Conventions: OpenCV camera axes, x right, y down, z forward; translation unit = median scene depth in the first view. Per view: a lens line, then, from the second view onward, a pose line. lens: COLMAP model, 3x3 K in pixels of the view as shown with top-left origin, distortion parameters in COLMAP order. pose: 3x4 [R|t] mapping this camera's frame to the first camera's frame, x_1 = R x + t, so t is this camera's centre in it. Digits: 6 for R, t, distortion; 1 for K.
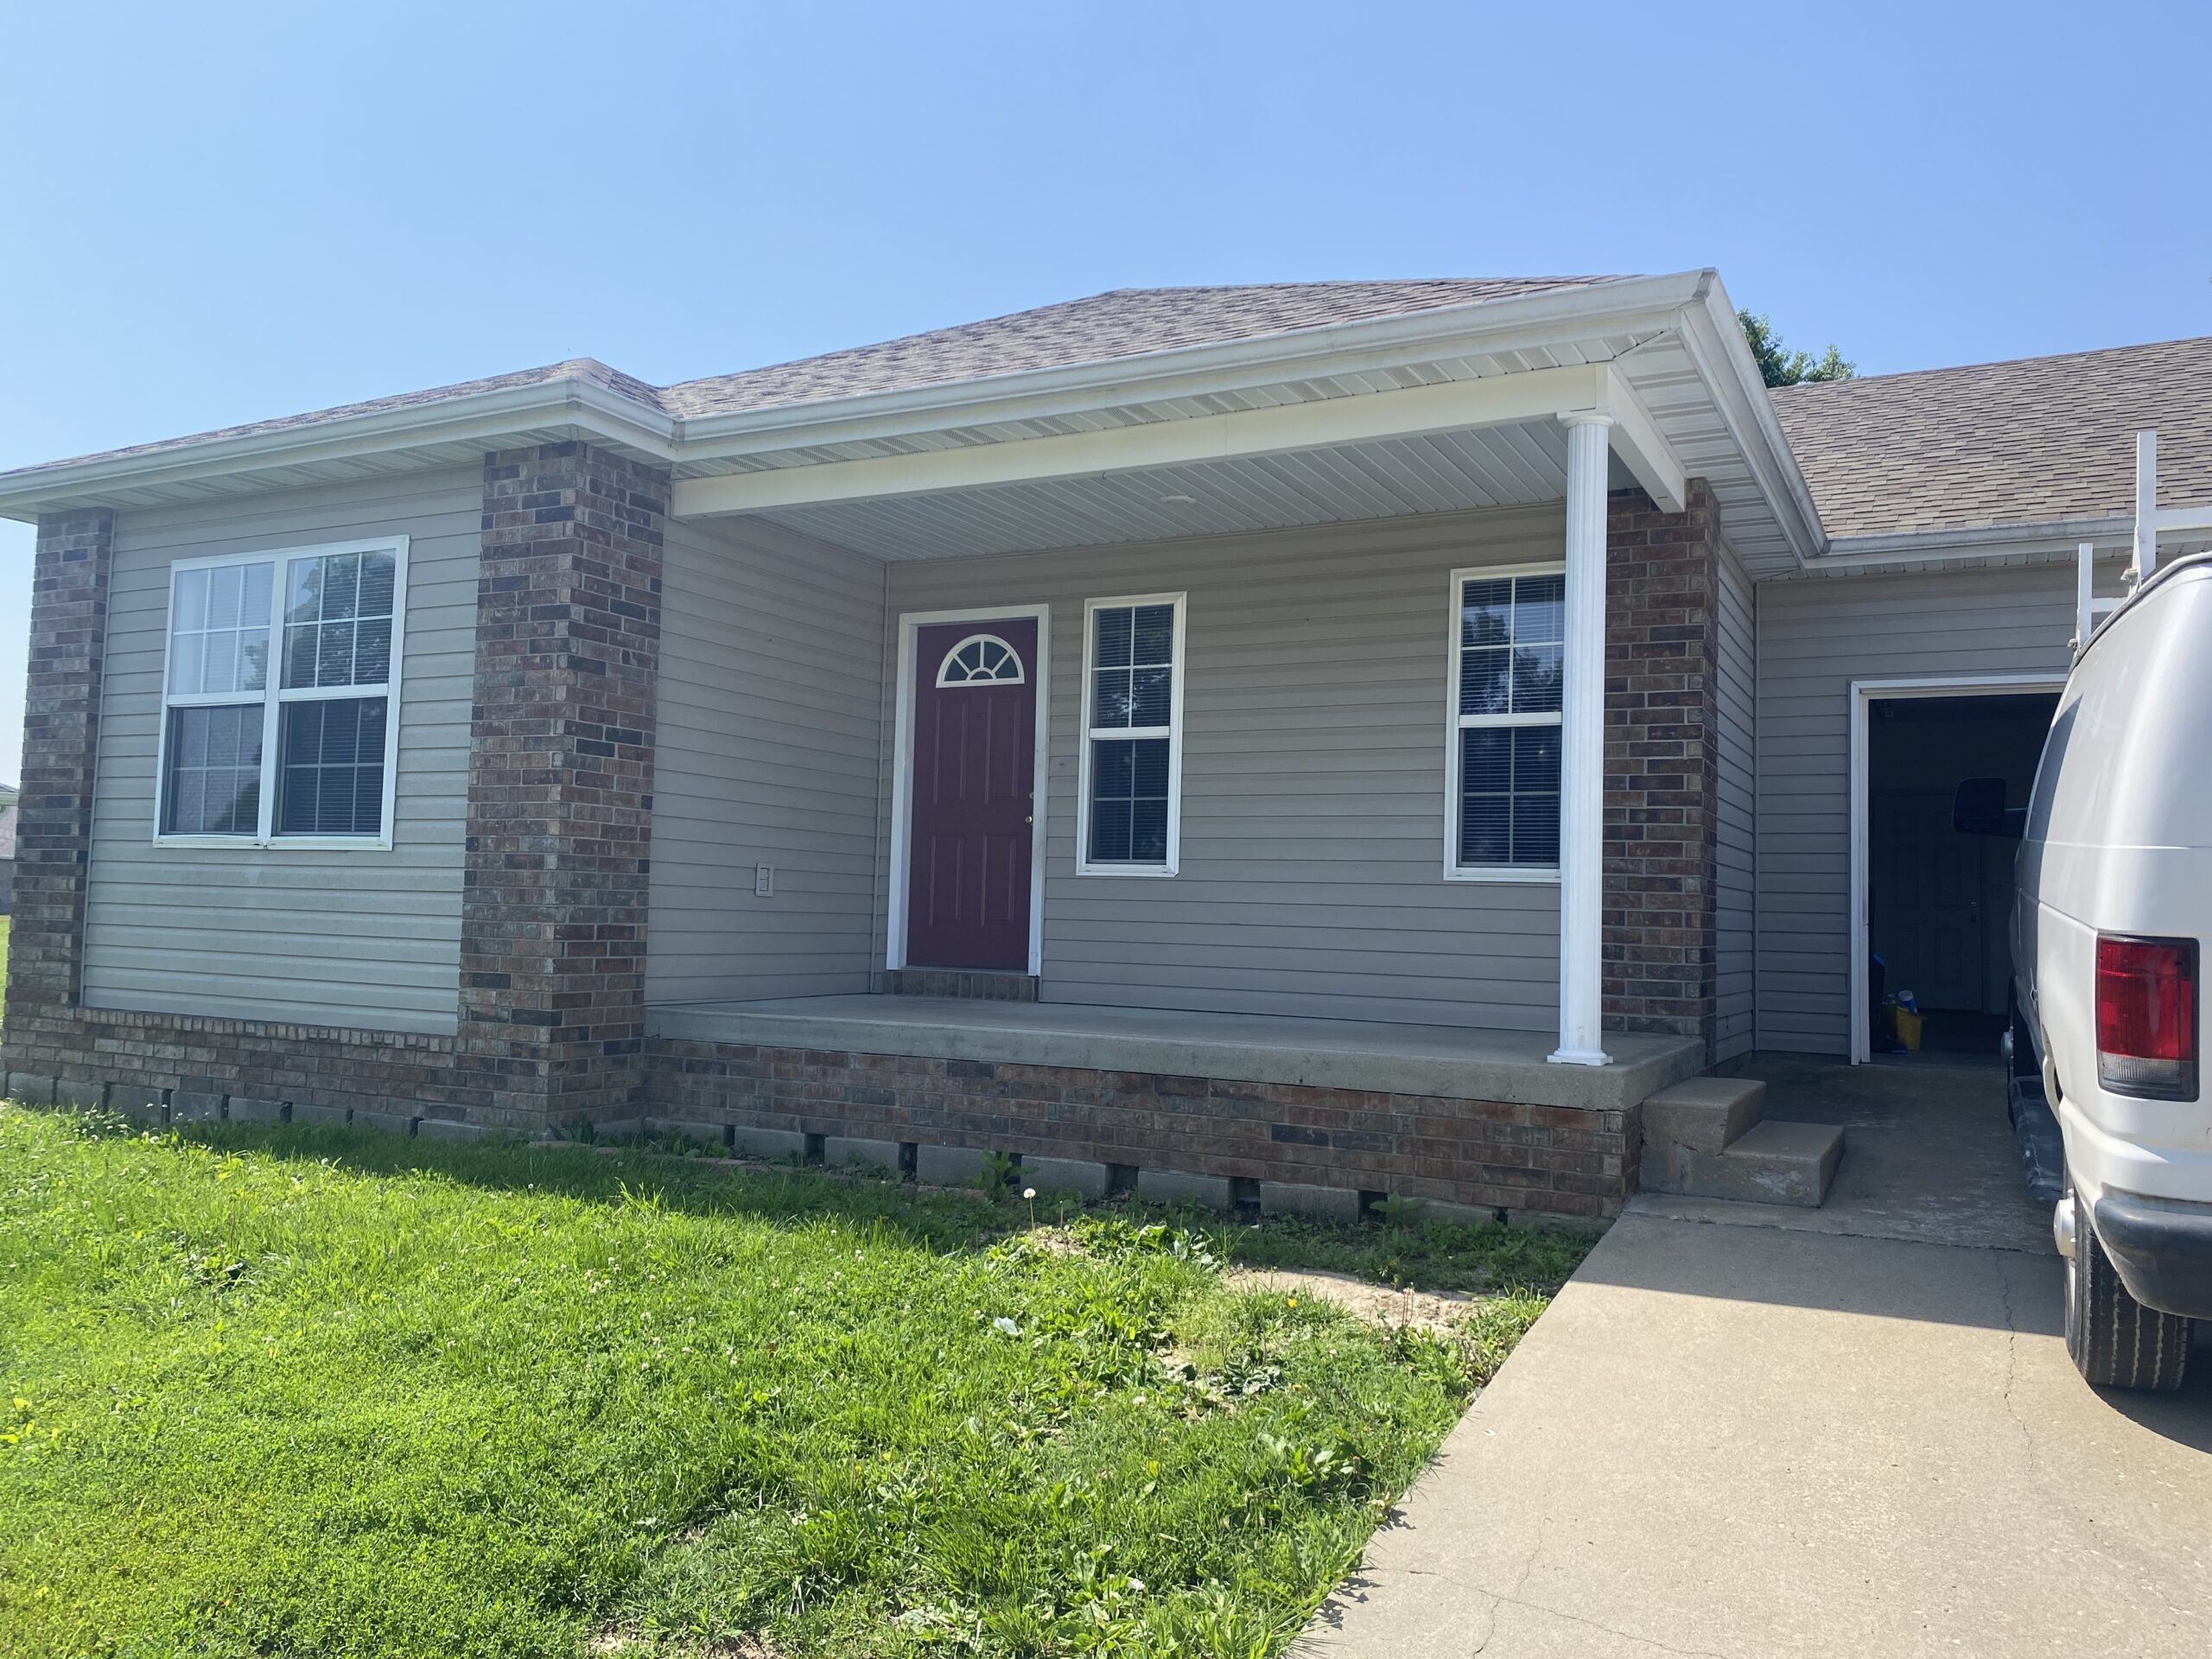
lens RADIAL K [[1671.8, 0, 1106.0], [0, 1671.8, 829.5], [0, 0, 1]] dist [0.003490, -0.007367]
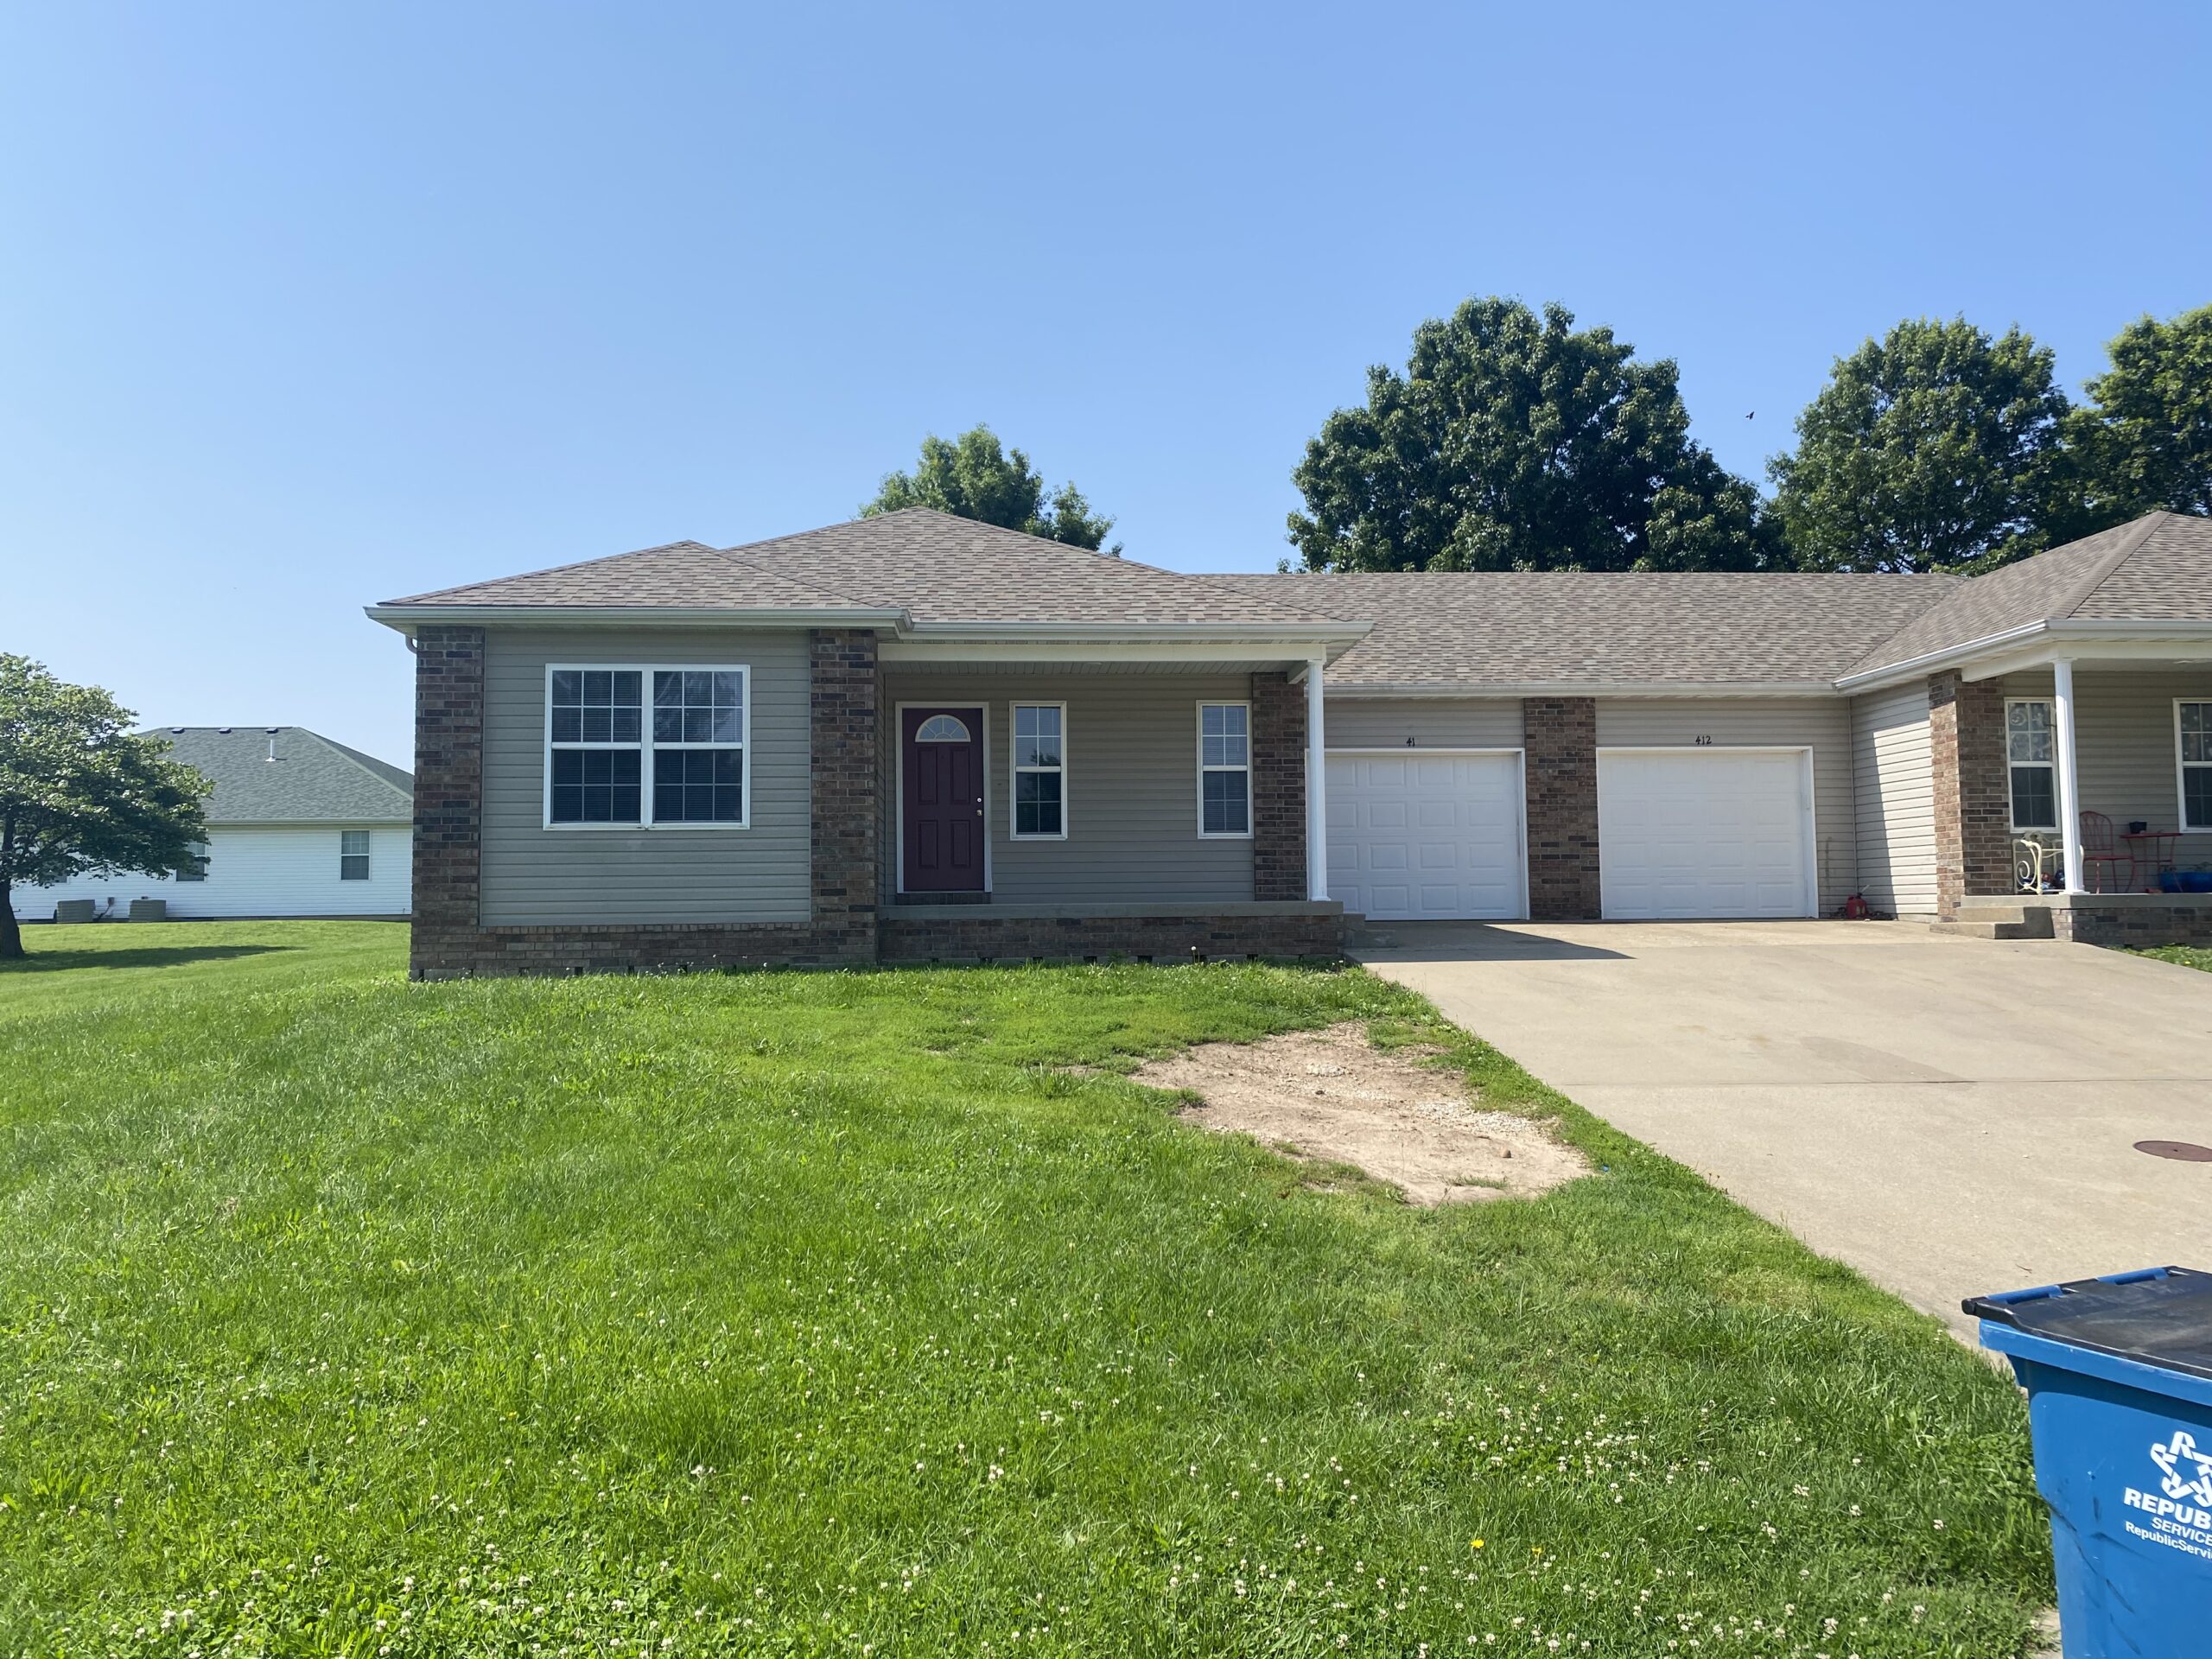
lens RADIAL K [[1682.7, 0, 1106.0], [0, 1682.7, 829.5], [0, 0, 1]] dist [0.003018, 0.000916]
pose [[0.855085, -0.008866, 0.518412, -1.127192], [0.007561, 0.999961, 0.004632, 0.006854], [-0.518433, -0.000041, 0.855118, -0.907887]]
